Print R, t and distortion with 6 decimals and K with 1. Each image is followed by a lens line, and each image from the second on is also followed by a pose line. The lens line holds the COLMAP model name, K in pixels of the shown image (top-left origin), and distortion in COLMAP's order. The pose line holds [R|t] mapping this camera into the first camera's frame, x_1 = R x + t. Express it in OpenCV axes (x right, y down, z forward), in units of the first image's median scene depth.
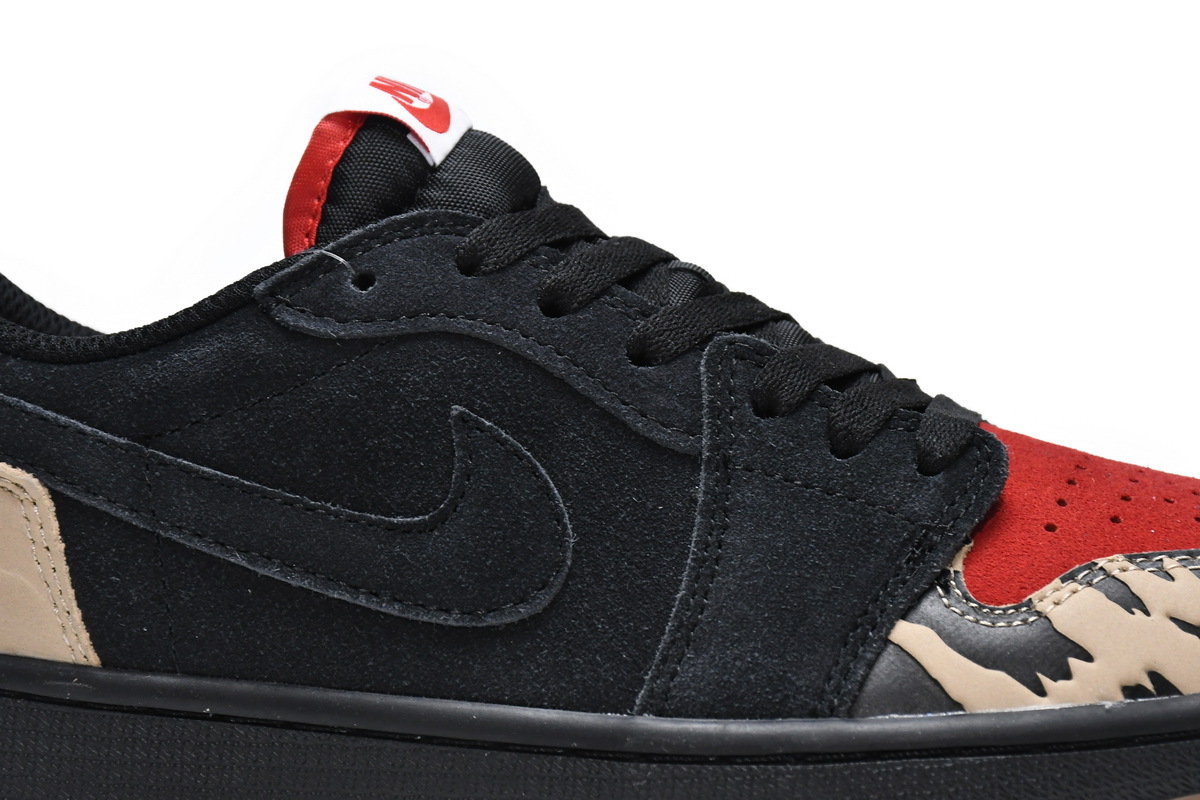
lens RADIAL K [[4082.6, 0, 600.3], [0, 4082.6, 400.2], [0, 0, 1]] dist [0.032289, 0.000000]
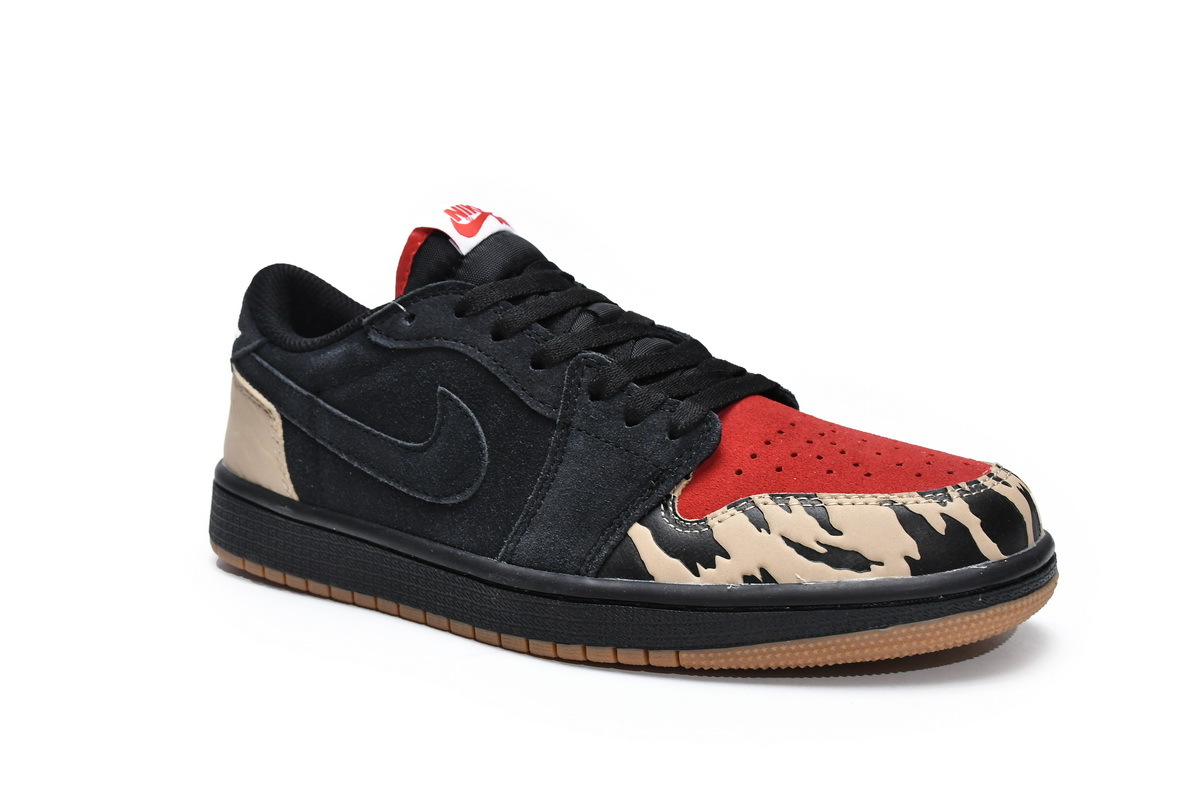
lens RADIAL K [[1409.4, 0, 600.1], [0, 1409.4, 394.9], [0, 0, 1]] dist [0.005378, 0.000000]
pose [[0.902000, 0.061416, -0.427344, 0.318286], [0.001299, 0.989439, 0.144942, -0.091678], [0.431733, -0.131293, 0.892395, 0.436297]]
